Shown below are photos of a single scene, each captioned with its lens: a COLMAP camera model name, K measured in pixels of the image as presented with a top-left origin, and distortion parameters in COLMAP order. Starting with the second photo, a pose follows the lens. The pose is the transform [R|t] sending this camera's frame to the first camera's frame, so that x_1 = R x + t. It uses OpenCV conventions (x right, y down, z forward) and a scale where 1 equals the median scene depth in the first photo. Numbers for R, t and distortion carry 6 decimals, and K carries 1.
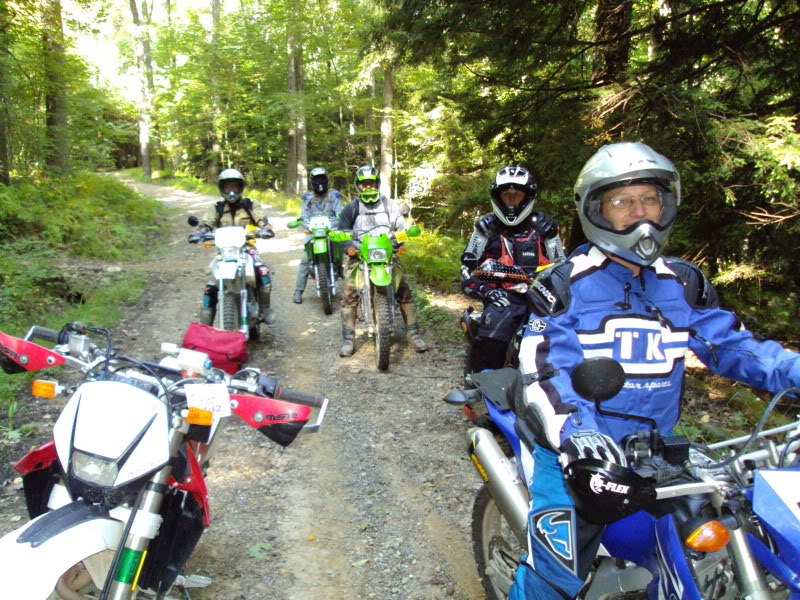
lens RADIAL K [[753.0, 0, 400.0], [0, 753.0, 300.0], [0, 0, 1]] dist [-0.110513, -0.008851]
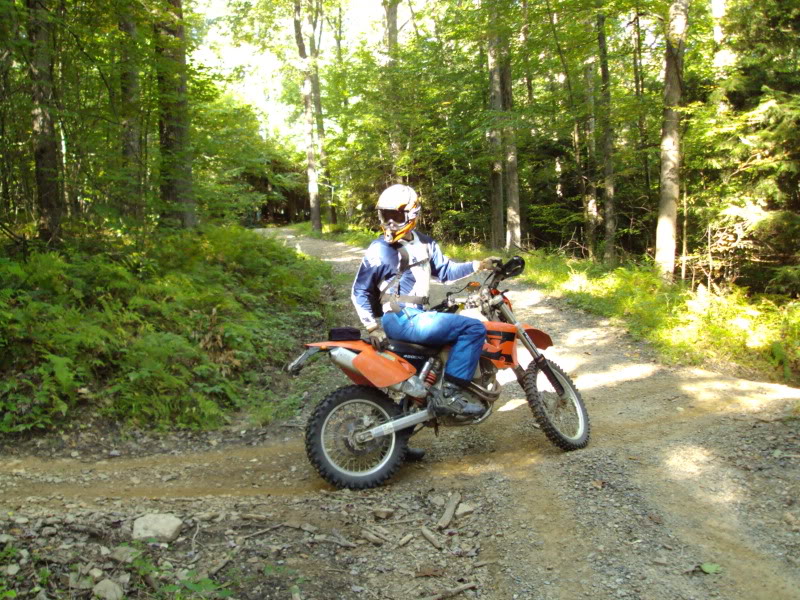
lens RADIAL K [[753.0, 0, 400.0], [0, 753.0, 300.0], [0, 0, 1]] dist [-0.110513, -0.008851]
pose [[0.974534, -0.017707, -0.223541, -0.052725], [0.002892, 0.997787, -0.066430, -0.028375], [0.224222, 0.064091, 0.972428, 0.176048]]
